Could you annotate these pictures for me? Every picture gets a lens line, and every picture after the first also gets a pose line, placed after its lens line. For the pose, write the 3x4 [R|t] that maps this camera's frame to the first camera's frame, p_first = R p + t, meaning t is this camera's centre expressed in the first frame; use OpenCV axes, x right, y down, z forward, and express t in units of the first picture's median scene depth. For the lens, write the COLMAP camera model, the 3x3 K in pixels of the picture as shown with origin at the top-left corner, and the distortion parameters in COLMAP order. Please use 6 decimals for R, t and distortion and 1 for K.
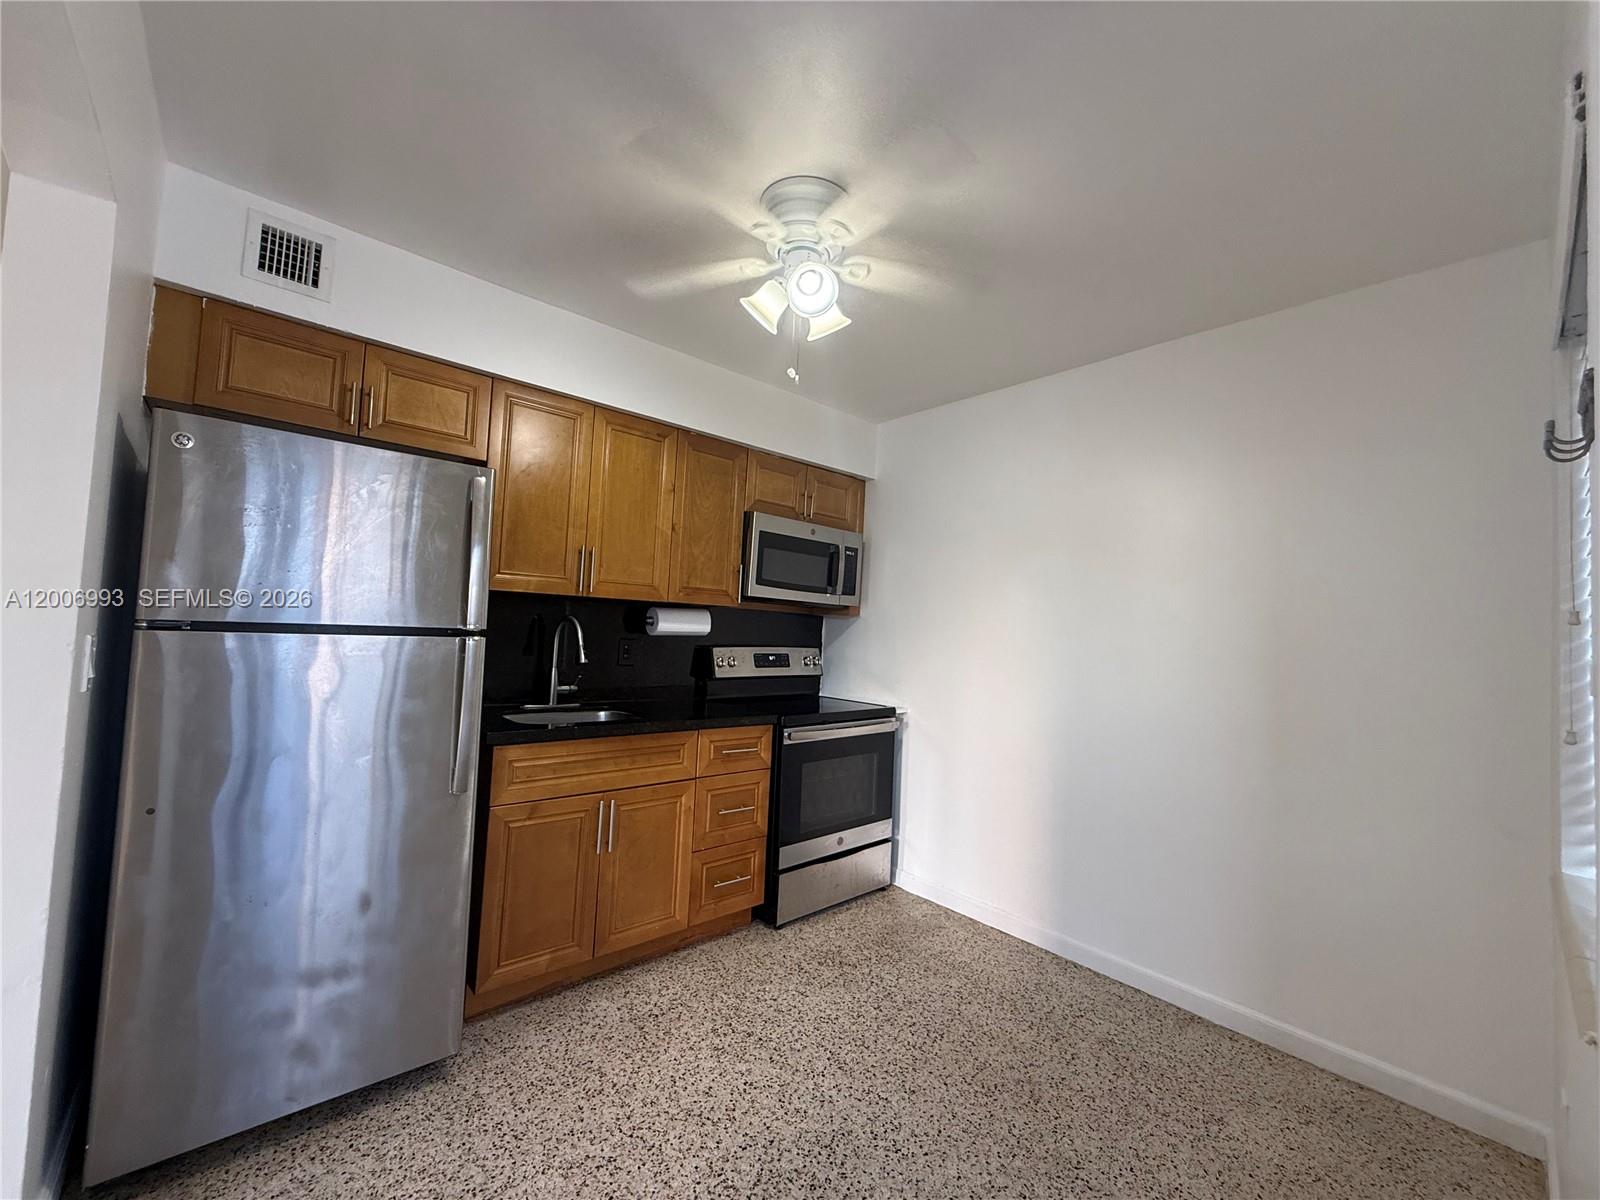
lens RADIAL K [[632.4, 0, 800.0], [0, 632.4, 600.0], [0, 0, 1]] dist [-0.000600, 0.000231]
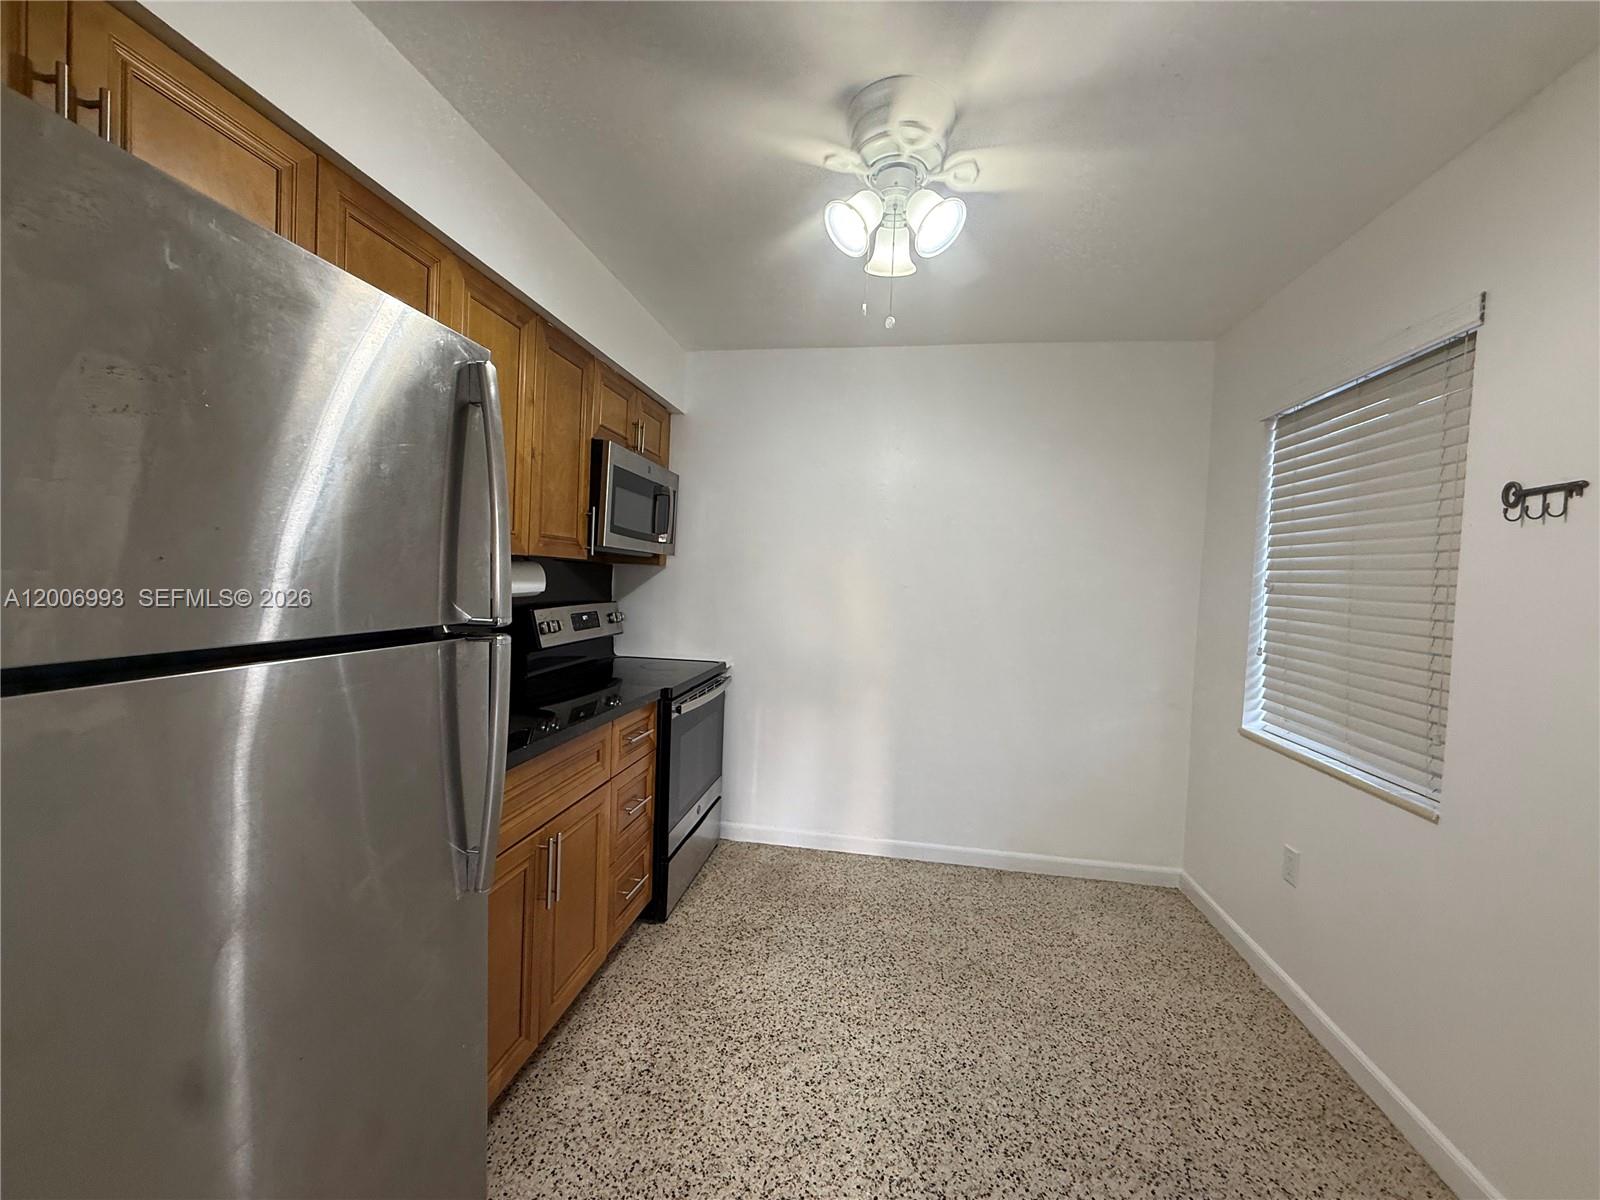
lens RADIAL K [[632.4, 0, 800.0], [0, 632.4, 600.0], [0, 0, 1]] dist [-0.000600, 0.000231]
pose [[0.780090, -0.039135, 0.624443, -0.511081], [-0.031414, 0.994333, 0.101562, -0.036819], [-0.624879, -0.098844, 0.774440, 0.272945]]
